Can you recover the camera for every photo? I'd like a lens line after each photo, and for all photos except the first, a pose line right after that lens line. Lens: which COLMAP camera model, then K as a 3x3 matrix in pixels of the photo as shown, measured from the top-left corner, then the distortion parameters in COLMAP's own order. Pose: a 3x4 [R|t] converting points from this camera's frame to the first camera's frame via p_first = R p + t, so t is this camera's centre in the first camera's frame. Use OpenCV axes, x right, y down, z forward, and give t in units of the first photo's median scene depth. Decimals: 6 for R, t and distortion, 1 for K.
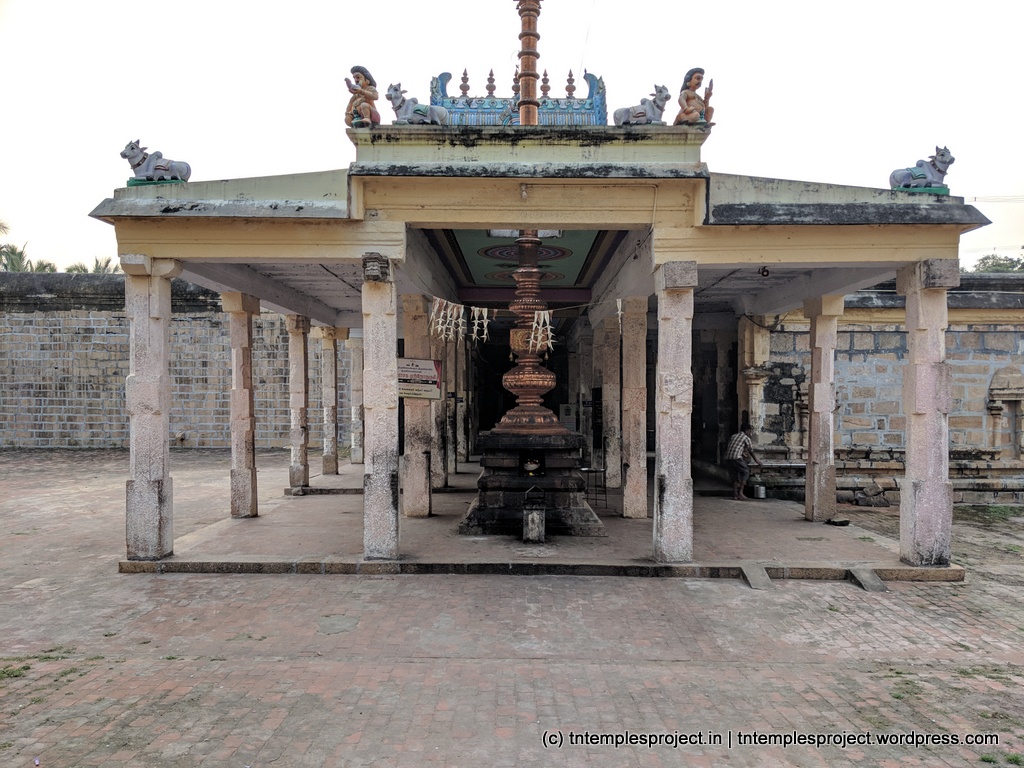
lens RADIAL K [[909.5, 0, 539.7], [0, 909.5, 428.0], [0, 0, 1]] dist [0.045948, -0.035507]
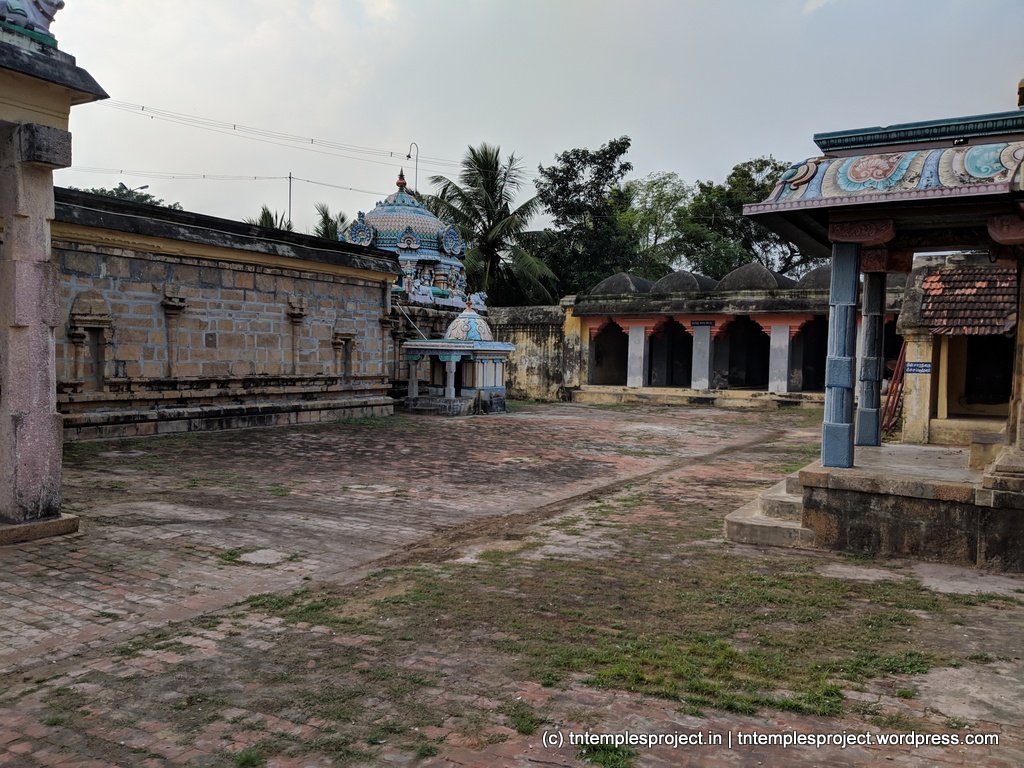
lens RADIAL K [[817.3, 0, 522.3], [0, 817.3, 379.8], [0, 0, 1]] dist [0.032453, -0.038481]
pose [[0.522619, -0.017766, 0.852381, 0.045927], [0.017669, 0.999794, 0.010004, 0.032328], [-0.852383, 0.009833, 0.522825, 0.291644]]
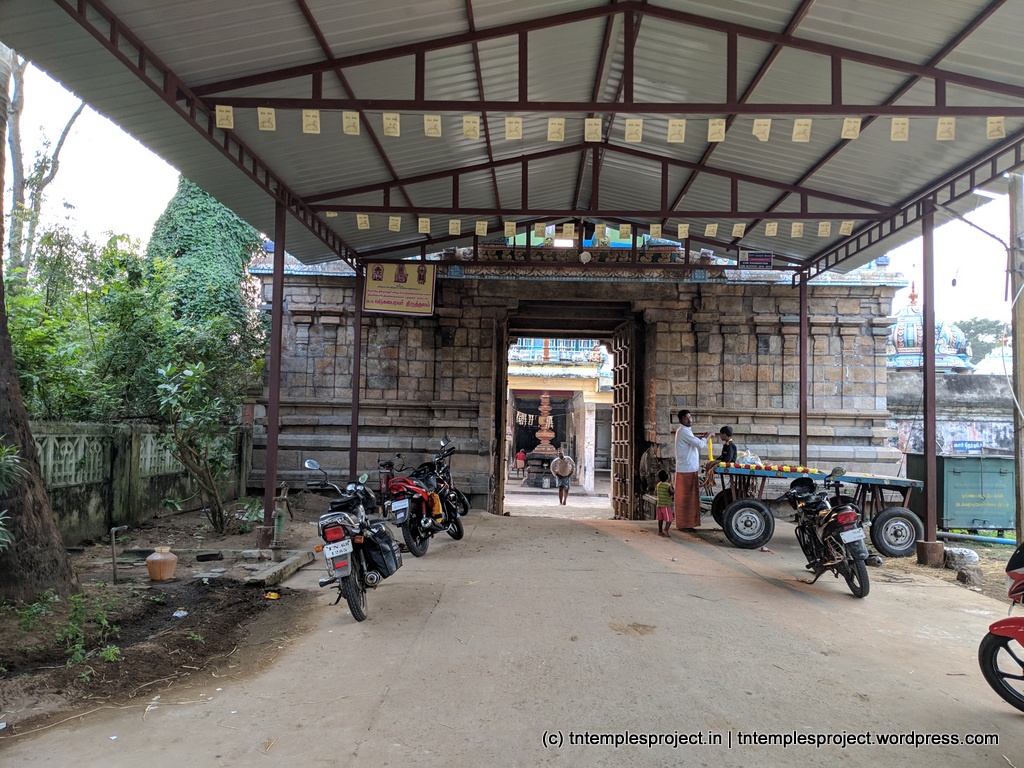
lens RADIAL K [[817.3, 0, 513.7], [0, 817.3, 380.0], [0, 0, 1]] dist [0.032453, -0.038481]
pose [[0.998629, 0.013833, -0.050479, 0.018869], [-0.018676, 0.995132, -0.096768, 0.029907], [0.048895, 0.097578, 0.994026, -1.845016]]
